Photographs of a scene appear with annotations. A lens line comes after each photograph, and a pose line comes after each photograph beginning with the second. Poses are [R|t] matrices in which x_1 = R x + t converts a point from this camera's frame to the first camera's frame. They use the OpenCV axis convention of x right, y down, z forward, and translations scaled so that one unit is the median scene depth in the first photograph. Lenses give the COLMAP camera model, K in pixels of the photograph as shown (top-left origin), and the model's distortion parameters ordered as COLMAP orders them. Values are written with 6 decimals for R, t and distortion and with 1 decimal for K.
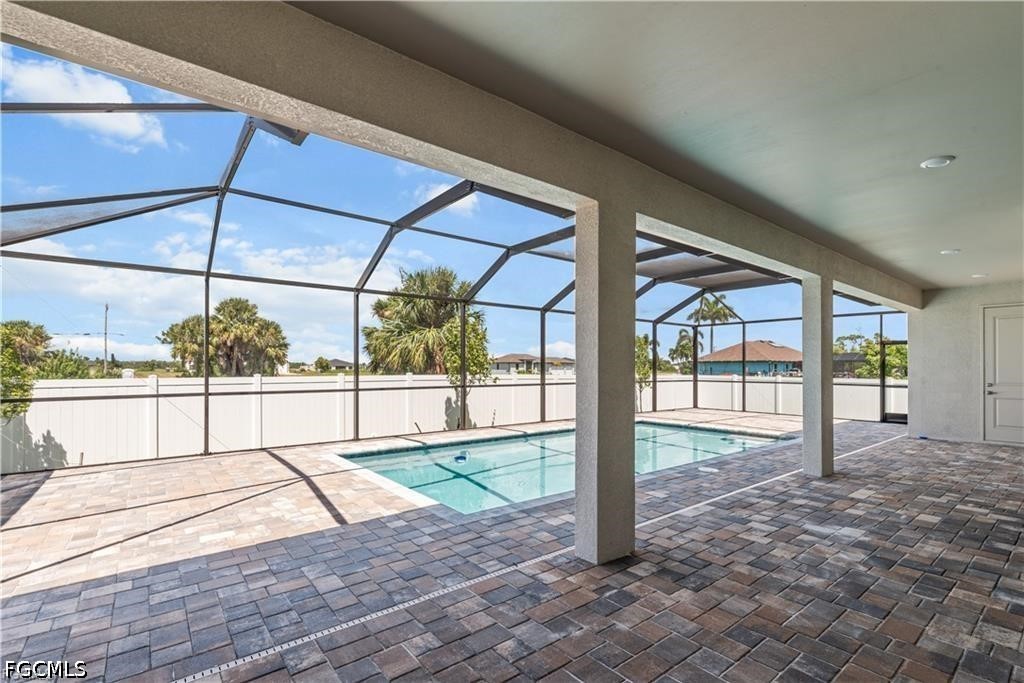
lens RADIAL K [[473.5, 0, 517.0], [0, 473.5, 353.7], [0, 0, 1]] dist [0.005799, -0.001686]
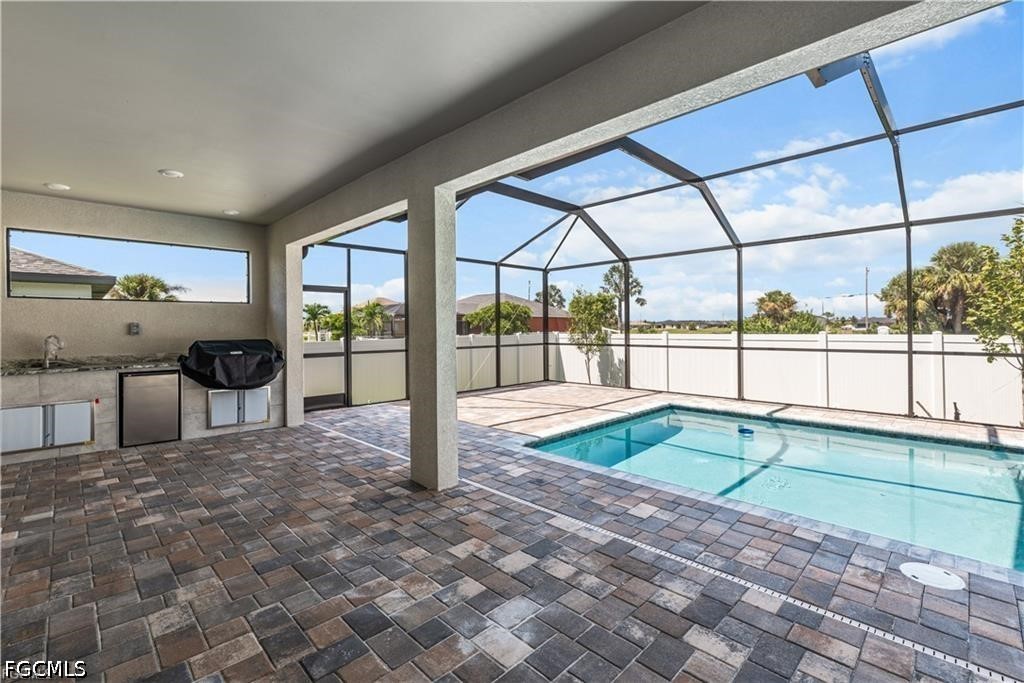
lens RADIAL K [[452.4, 0, 513.5], [0, 452.4, 321.8], [0, 0, 1]] dist [0.001821, 0.000253]
pose [[0.094622, -0.015850, -0.995387, 0.979700], [0.039530, 0.999144, -0.012152, 0.026695], [0.994728, -0.038198, 0.095168, 0.800697]]
